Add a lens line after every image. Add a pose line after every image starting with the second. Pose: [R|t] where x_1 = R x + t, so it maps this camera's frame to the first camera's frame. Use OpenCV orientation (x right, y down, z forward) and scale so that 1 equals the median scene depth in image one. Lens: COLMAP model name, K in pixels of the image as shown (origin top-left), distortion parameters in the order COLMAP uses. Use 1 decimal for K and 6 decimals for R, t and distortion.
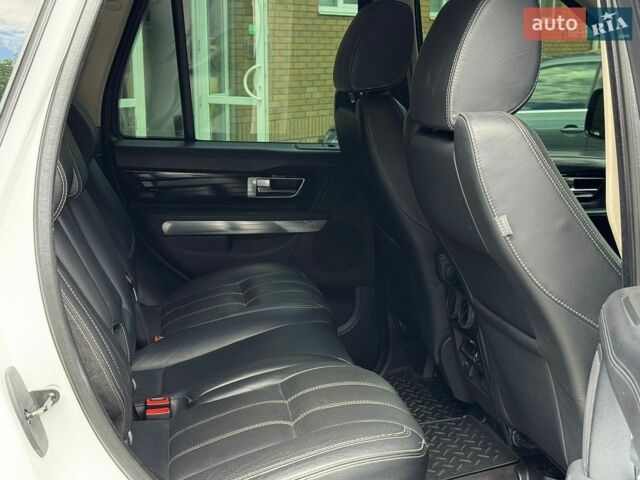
lens RADIAL K [[958.5, 0, 320.0], [0, 958.5, 240.0], [0, 0, 1]] dist [0.160038, -0.069121]
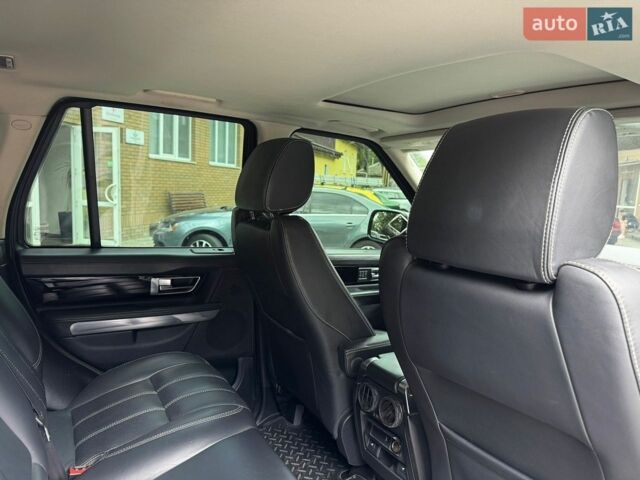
lens RADIAL K [[450.6, 0, 320.5], [0, 450.6, 243.3], [0, 0, 1]] dist [0.038256, -0.056295]
pose [[0.927711, -0.007742, 0.373219, -0.096974], [0.029900, 0.998114, -0.053619, -0.078163], [-0.372099, 0.060902, 0.926193, 0.439477]]
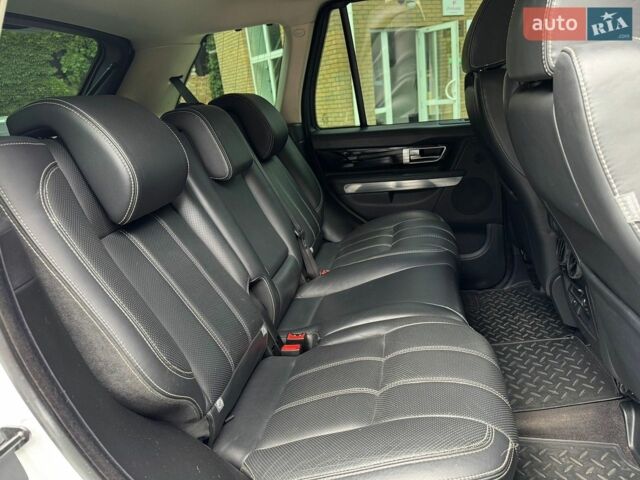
lens RADIAL K [[450.6, 0, 320.5], [0, 450.6, 243.3], [0, 0, 1]] dist [0.038256, -0.056295]
pose [[0.930152, 0.002896, -0.367163, 0.060185], [0.049589, 0.989816, 0.133434, -0.024721], [0.363810, -0.142321, 0.920536, 0.355851]]
